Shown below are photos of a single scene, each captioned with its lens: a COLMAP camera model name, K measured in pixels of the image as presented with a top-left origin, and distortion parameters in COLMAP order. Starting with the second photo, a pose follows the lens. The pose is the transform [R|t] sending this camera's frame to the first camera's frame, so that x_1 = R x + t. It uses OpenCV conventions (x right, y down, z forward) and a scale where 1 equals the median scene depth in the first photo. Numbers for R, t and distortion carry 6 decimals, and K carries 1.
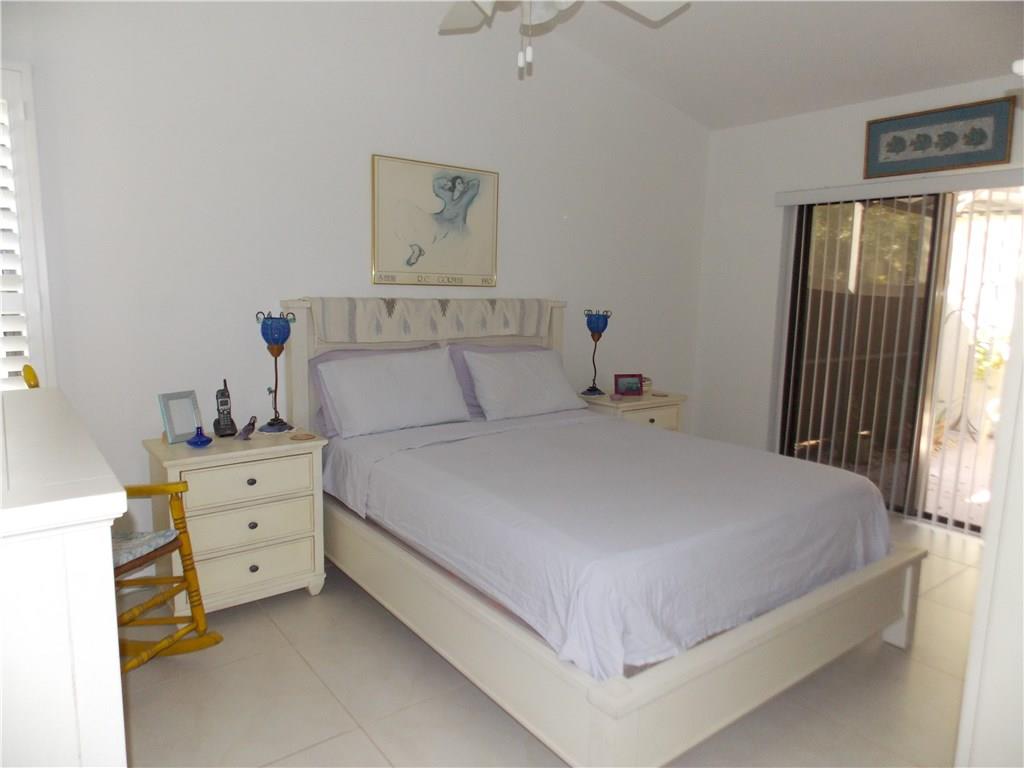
lens RADIAL K [[651.9, 0, 444.8], [0, 651.9, 381.2], [0, 0, 1]] dist [-0.002210, -0.000021]
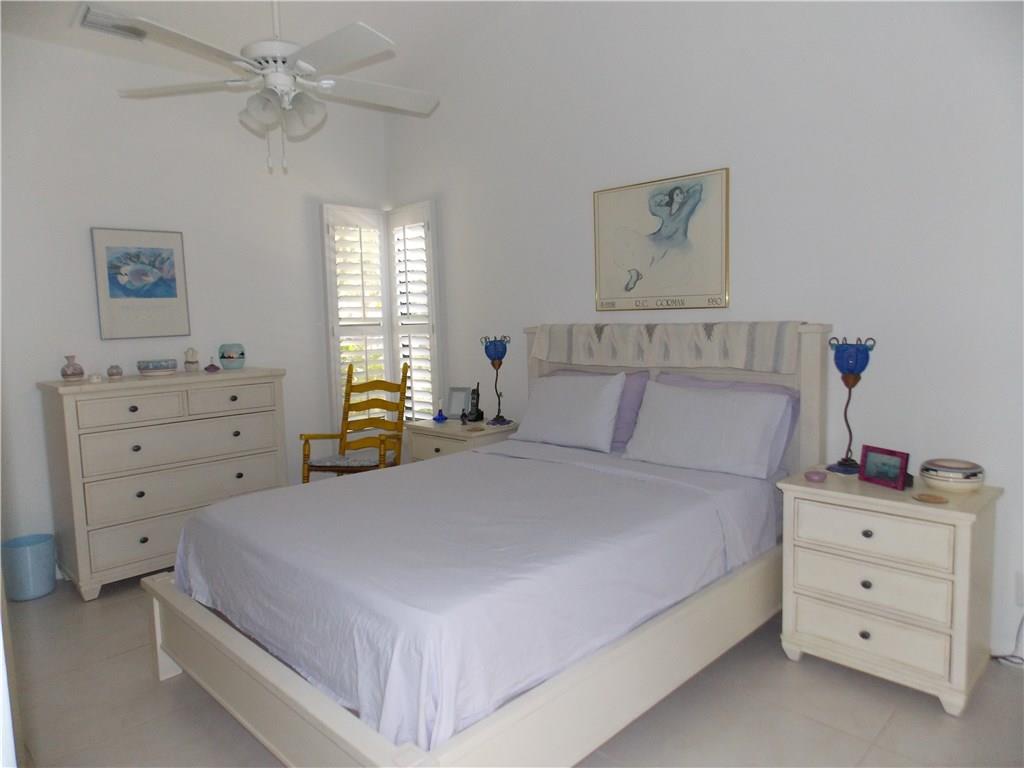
lens RADIAL K [[682.4, 0, 516.6], [0, 682.4, 381.6], [0, 0, 1]] dist [-0.011219, -0.002105]
pose [[0.179660, 0.071102, -0.981156, 0.922302], [-0.110256, 0.992556, 0.051739, -0.073730], [0.977530, 0.098883, 0.186162, 0.639672]]
